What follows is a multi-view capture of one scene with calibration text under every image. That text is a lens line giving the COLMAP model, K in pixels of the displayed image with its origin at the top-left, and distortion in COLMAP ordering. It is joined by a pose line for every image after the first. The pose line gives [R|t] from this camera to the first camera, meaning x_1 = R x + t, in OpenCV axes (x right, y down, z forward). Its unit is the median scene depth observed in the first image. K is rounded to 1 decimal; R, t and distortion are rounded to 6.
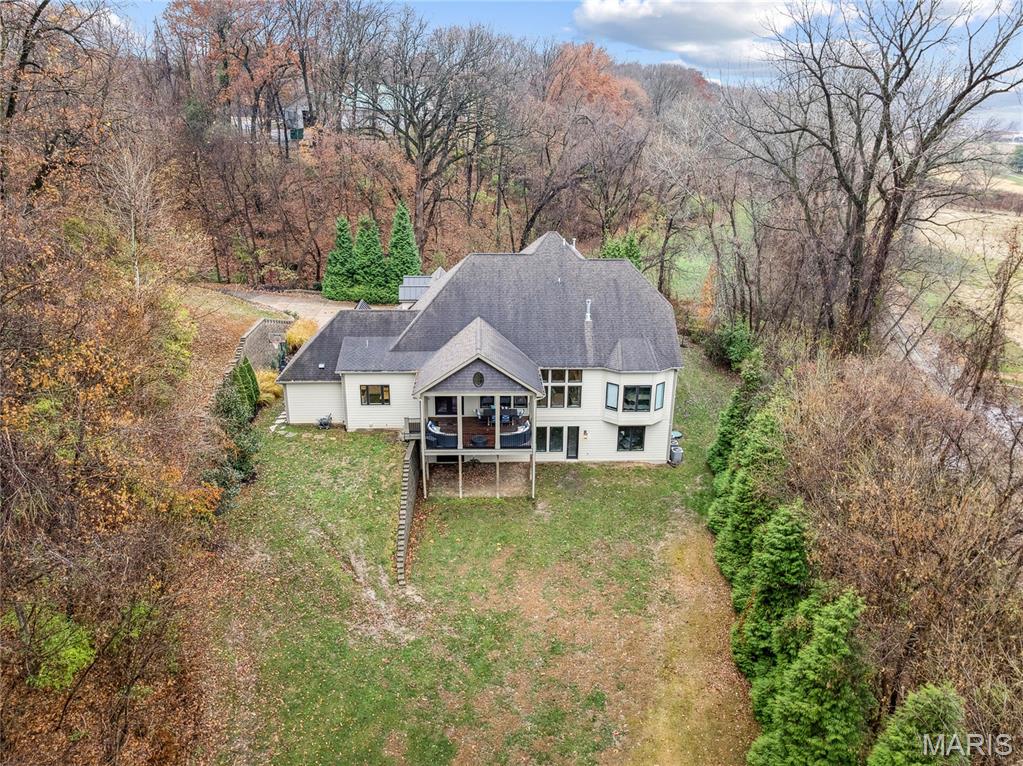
lens RADIAL K [[736.2, 0, 511.5], [0, 736.2, 383.0], [0, 0, 1]] dist [-0.031713, -0.006968]
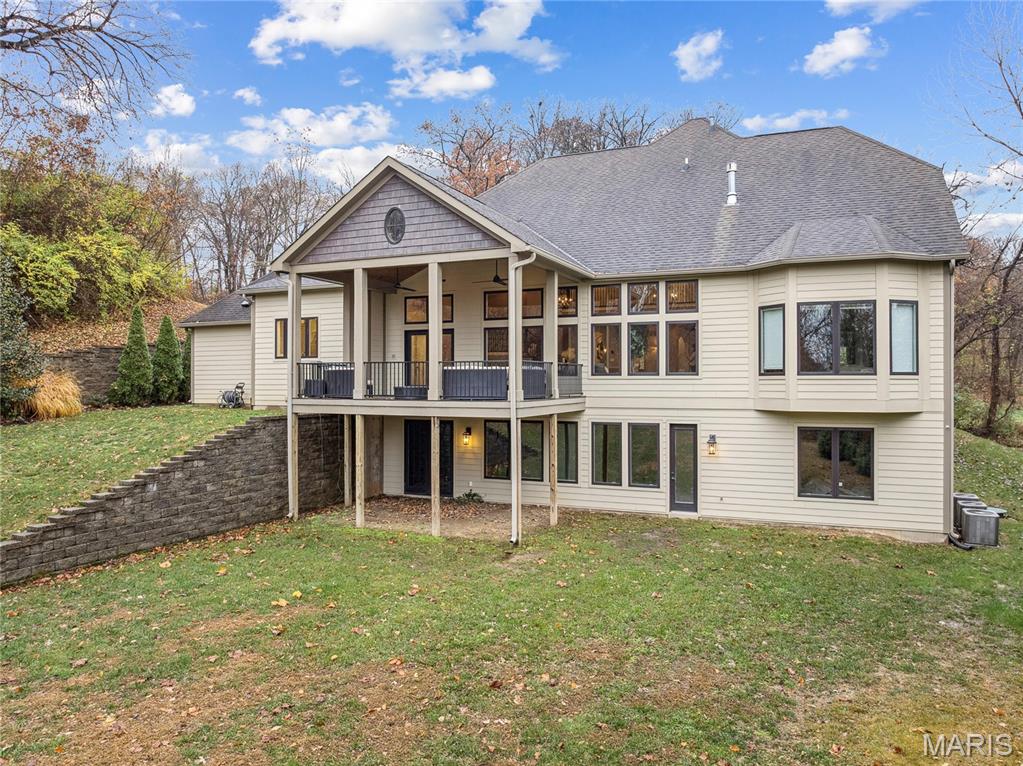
lens RADIAL K [[720.3, 0, 511.5], [0, 720.3, 383.0], [0, 0, 1]] dist [-0.032389, -0.008280]
pose [[0.898325, -0.008672, -0.439246, 0.181471], [-0.142687, 0.939846, -0.310372, 0.182948], [0.415515, 0.341490, 0.843049, 0.620279]]
